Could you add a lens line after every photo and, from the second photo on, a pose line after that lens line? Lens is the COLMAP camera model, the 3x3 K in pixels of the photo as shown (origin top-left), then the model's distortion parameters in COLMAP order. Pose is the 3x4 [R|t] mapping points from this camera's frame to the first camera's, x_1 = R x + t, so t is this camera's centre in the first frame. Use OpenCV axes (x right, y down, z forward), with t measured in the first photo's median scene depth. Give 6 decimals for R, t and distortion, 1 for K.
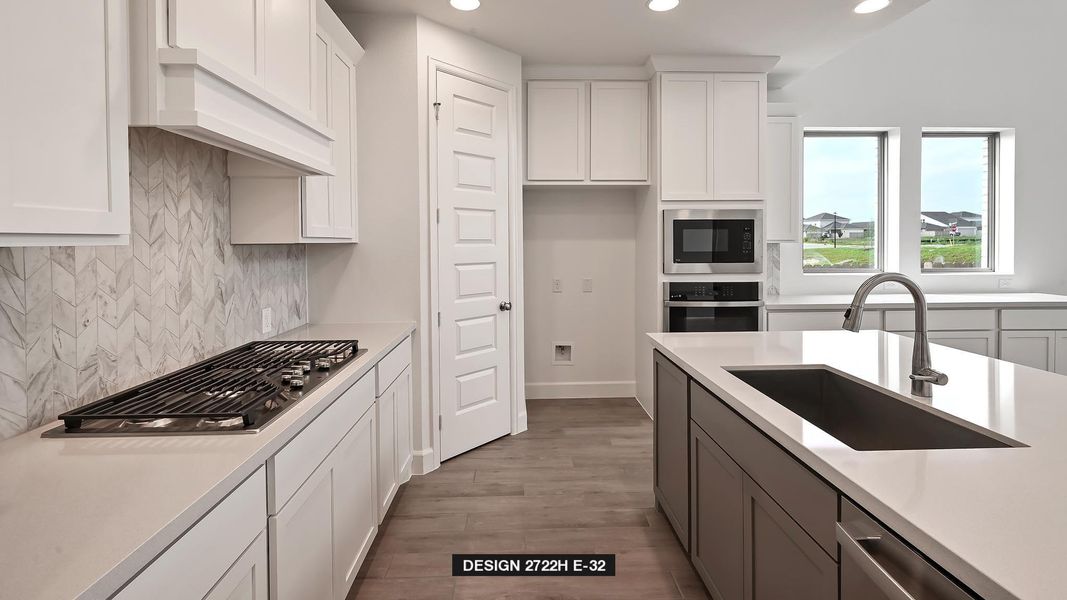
lens RADIAL K [[470.7, 0, 532.8], [0, 470.7, 247.4], [0, 0, 1]] dist [-0.000595, 0.000074]
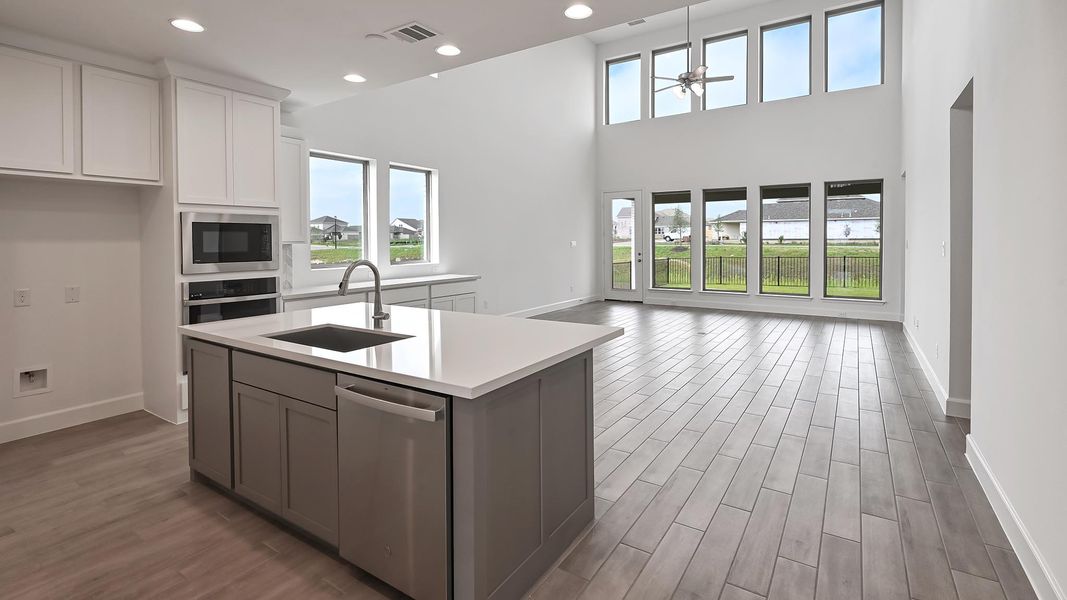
lens RADIAL K [[492.3, 0, 535.2], [0, 492.3, 246.4], [0, 0, 1]] dist [0.000702, 0.000381]
pose [[0.577349, -0.009140, 0.816446, -0.146551], [0.014206, 0.999898, 0.001148, 0.004372], [-0.816374, 0.010935, 0.577420, -0.235869]]
